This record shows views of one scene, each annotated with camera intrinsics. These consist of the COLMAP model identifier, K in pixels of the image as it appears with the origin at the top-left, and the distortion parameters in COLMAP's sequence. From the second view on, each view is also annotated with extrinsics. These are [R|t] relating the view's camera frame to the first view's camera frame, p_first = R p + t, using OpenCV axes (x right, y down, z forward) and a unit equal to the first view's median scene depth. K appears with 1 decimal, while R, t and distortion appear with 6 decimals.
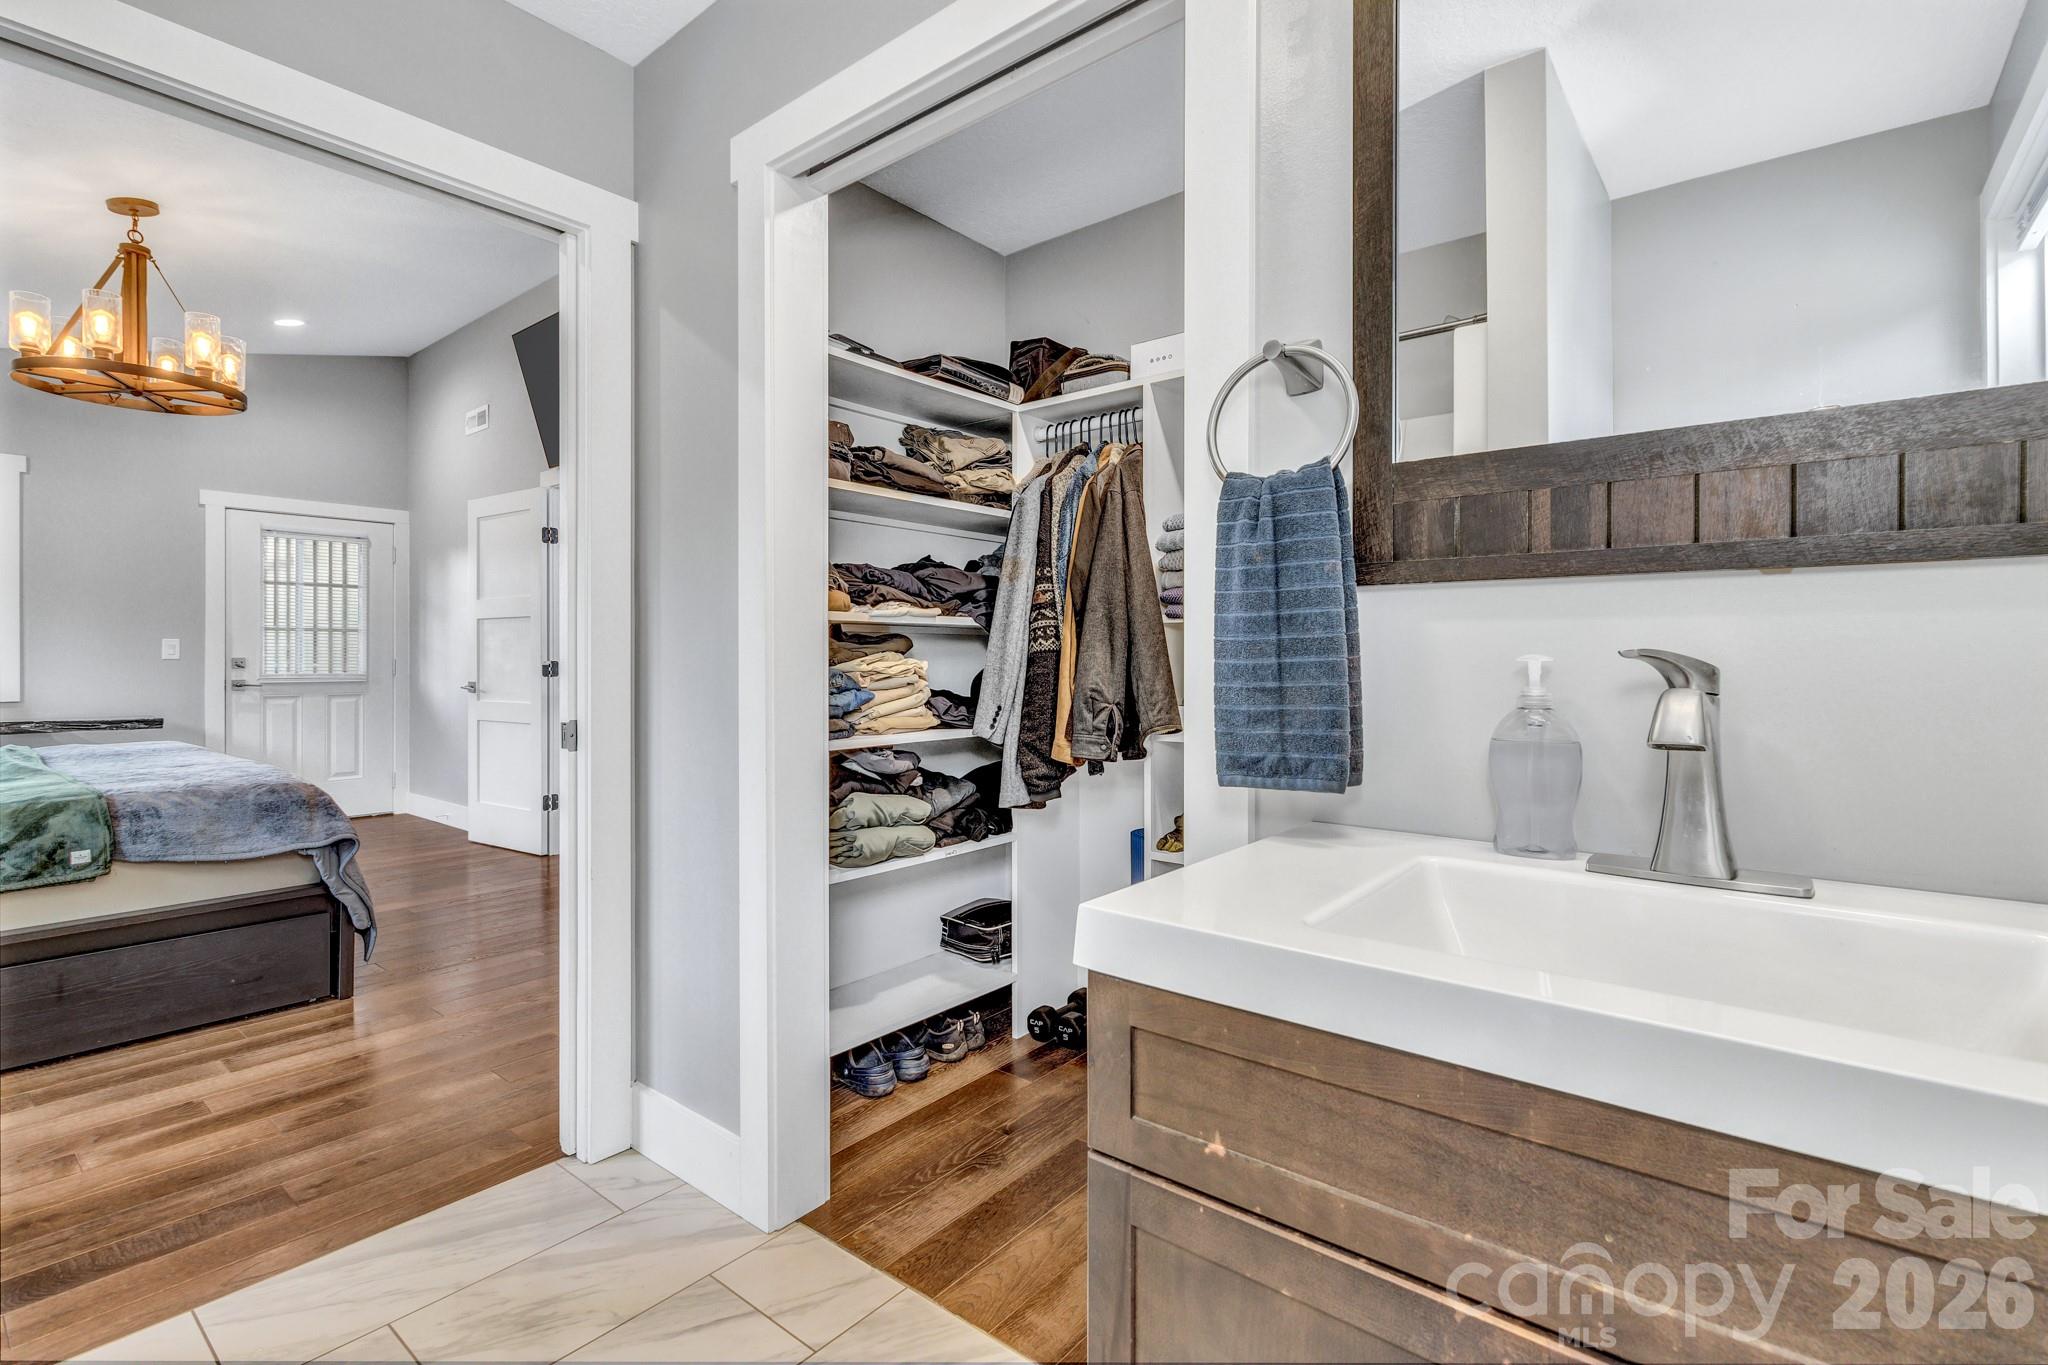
lens RADIAL K [[942.5, 0, 1031.3], [0, 942.5, 655.7], [0, 0, 1]] dist [-0.000746, -0.000249]
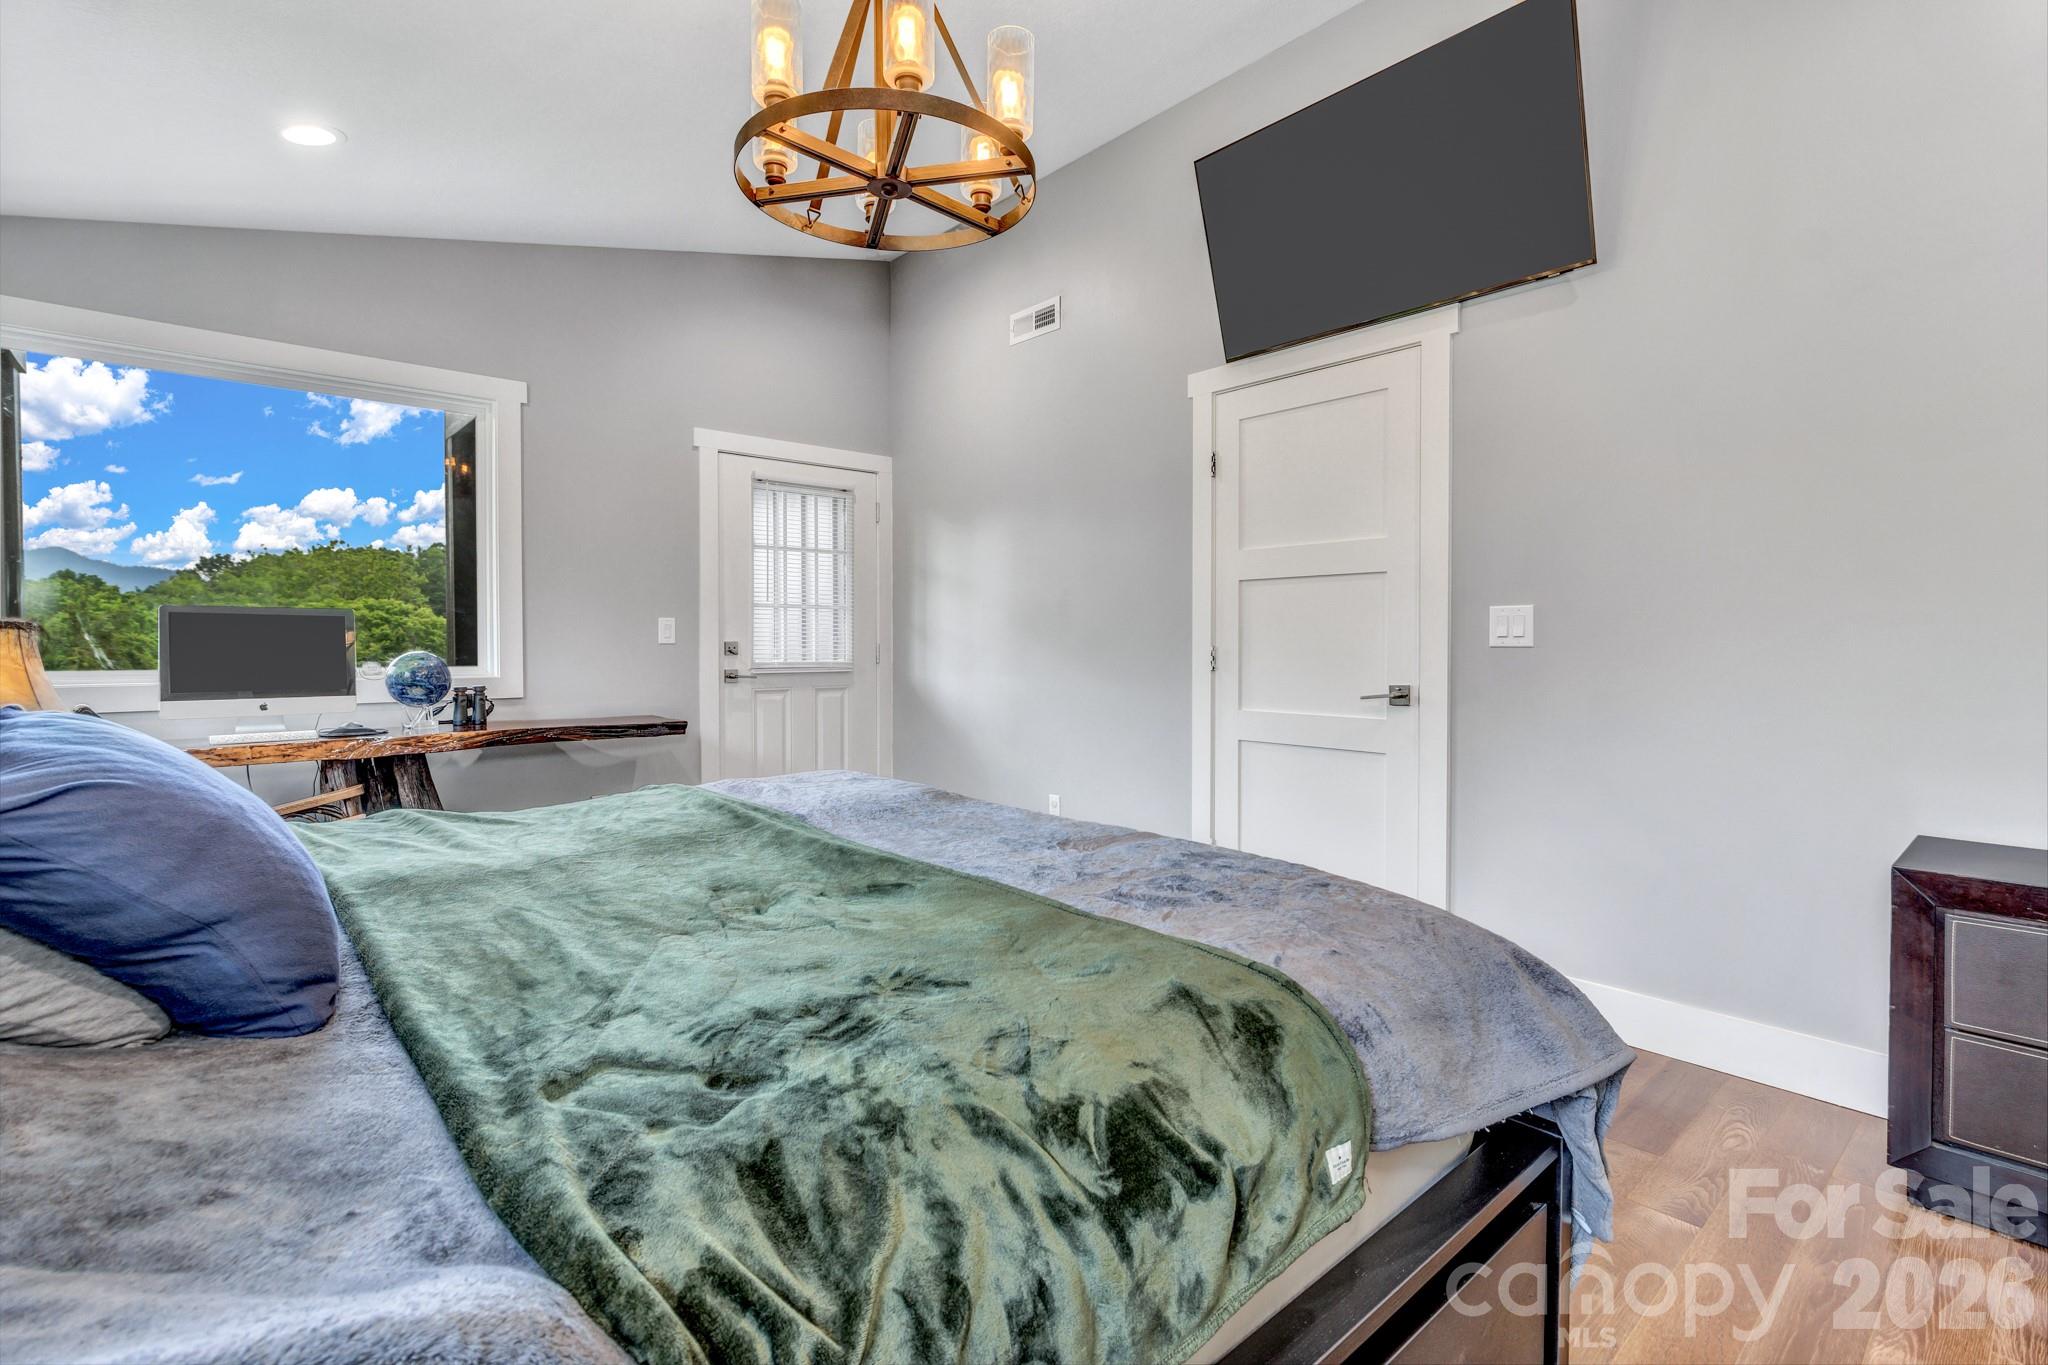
lens RADIAL K [[942.5, 0, 1031.3], [0, 942.5, 655.7], [0, 0, 1]] dist [-0.000746, -0.000249]
pose [[0.985252, 0.009325, -0.170854, -0.454814], [-0.005463, 0.999719, 0.023057, -0.005573], [0.171021, -0.021784, 0.985026, 0.260647]]
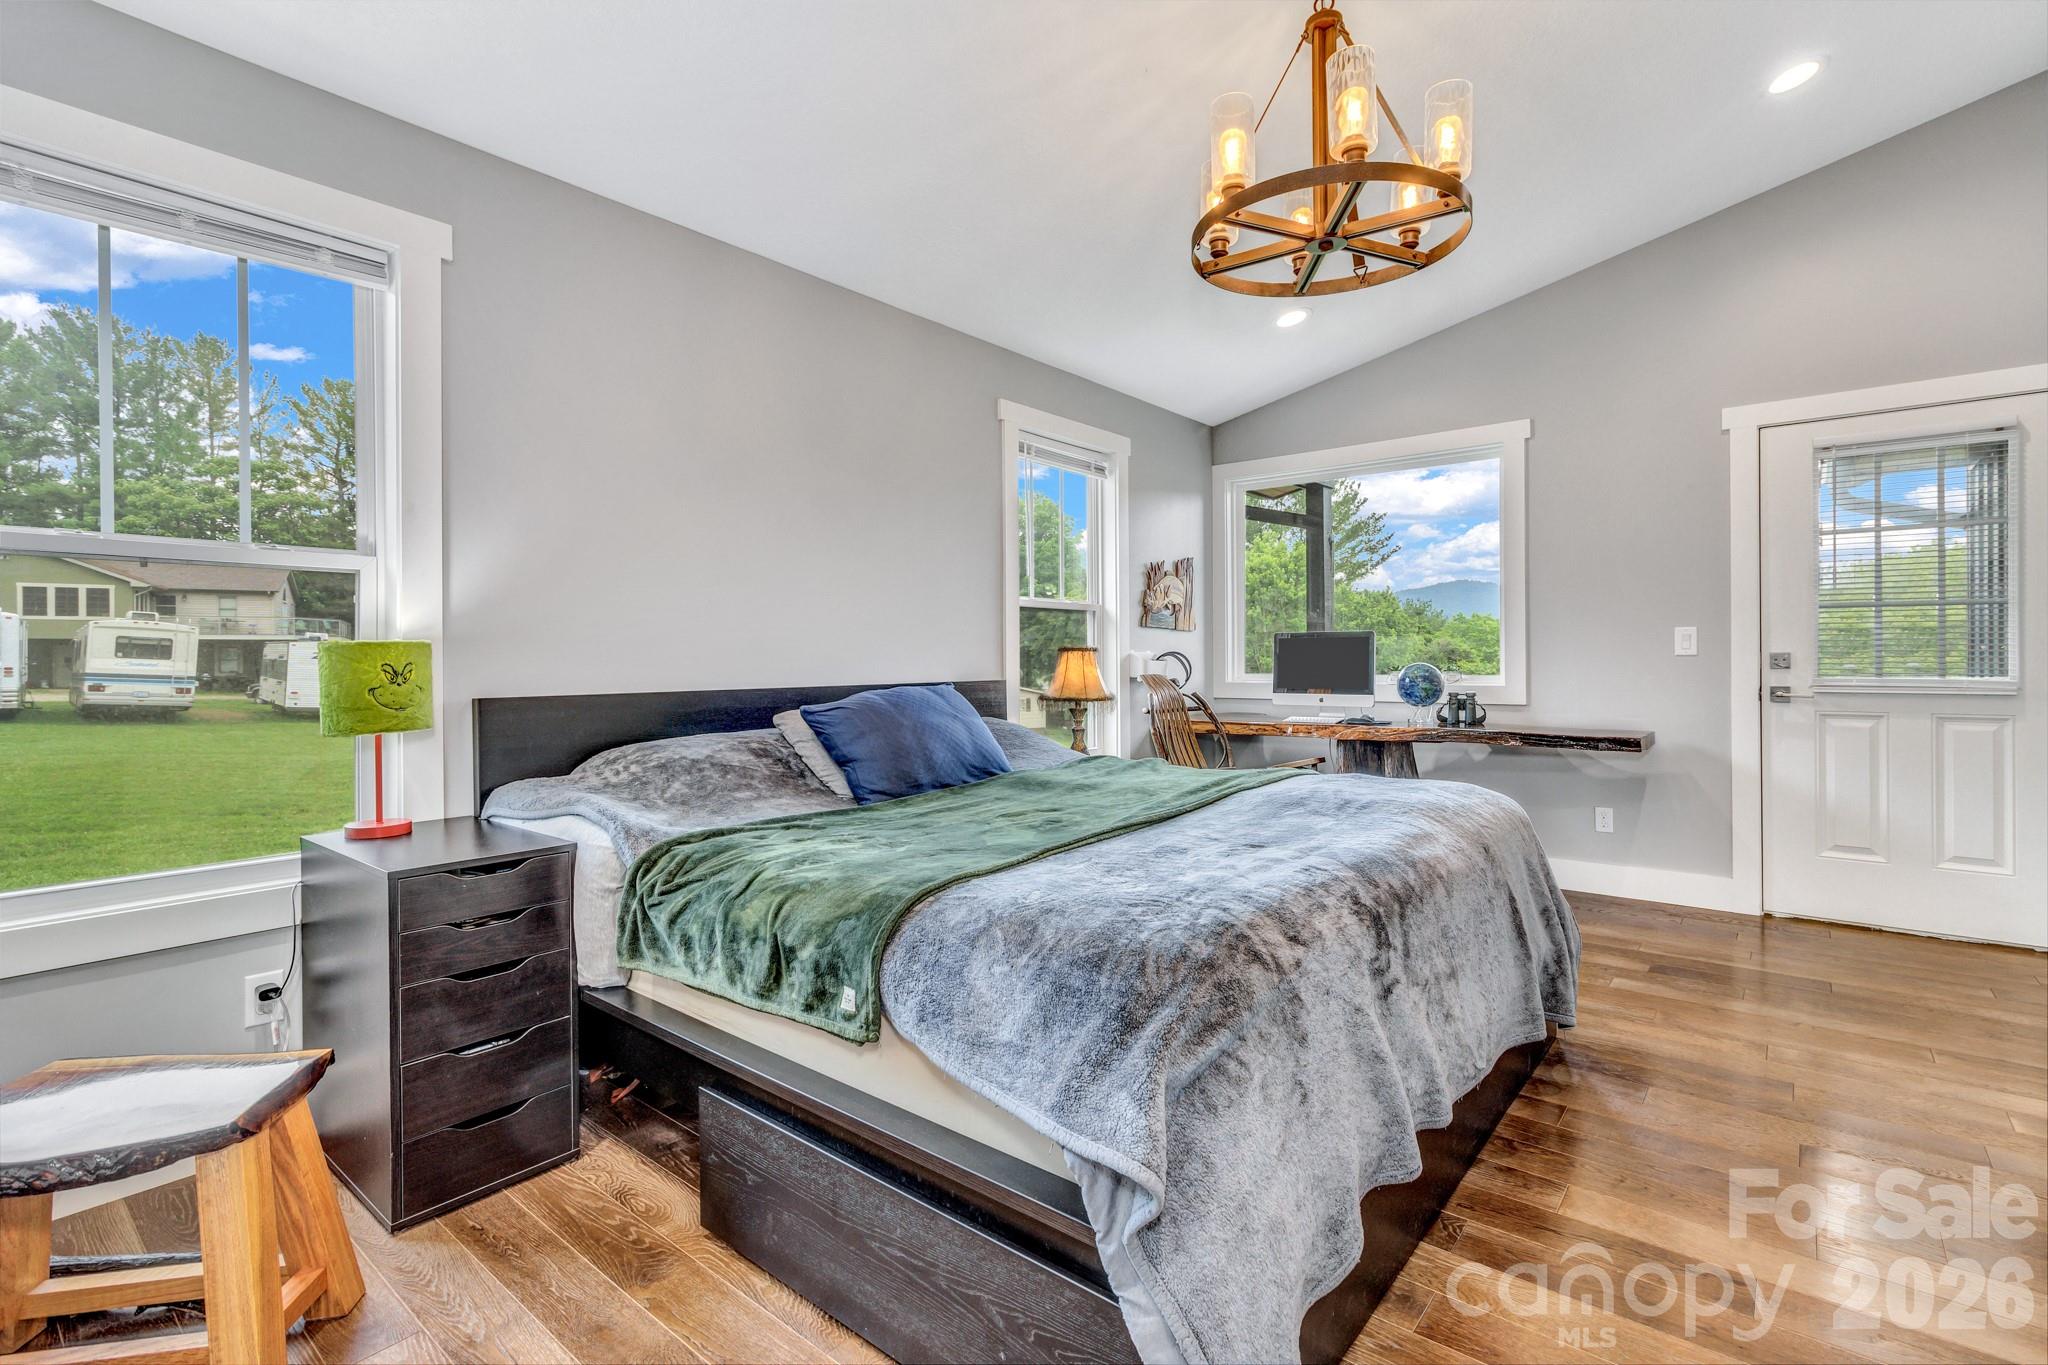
lens RADIAL K [[942.5, 0, 1031.3], [0, 942.5, 655.7], [0, 0, 1]] dist [-0.000746, -0.000249]
pose [[-0.008739, -0.000877, -0.999961, -0.180838], [0.009575, 0.999954, -0.000960, 0.000083], [0.999916, -0.009583, -0.008730, 0.482357]]
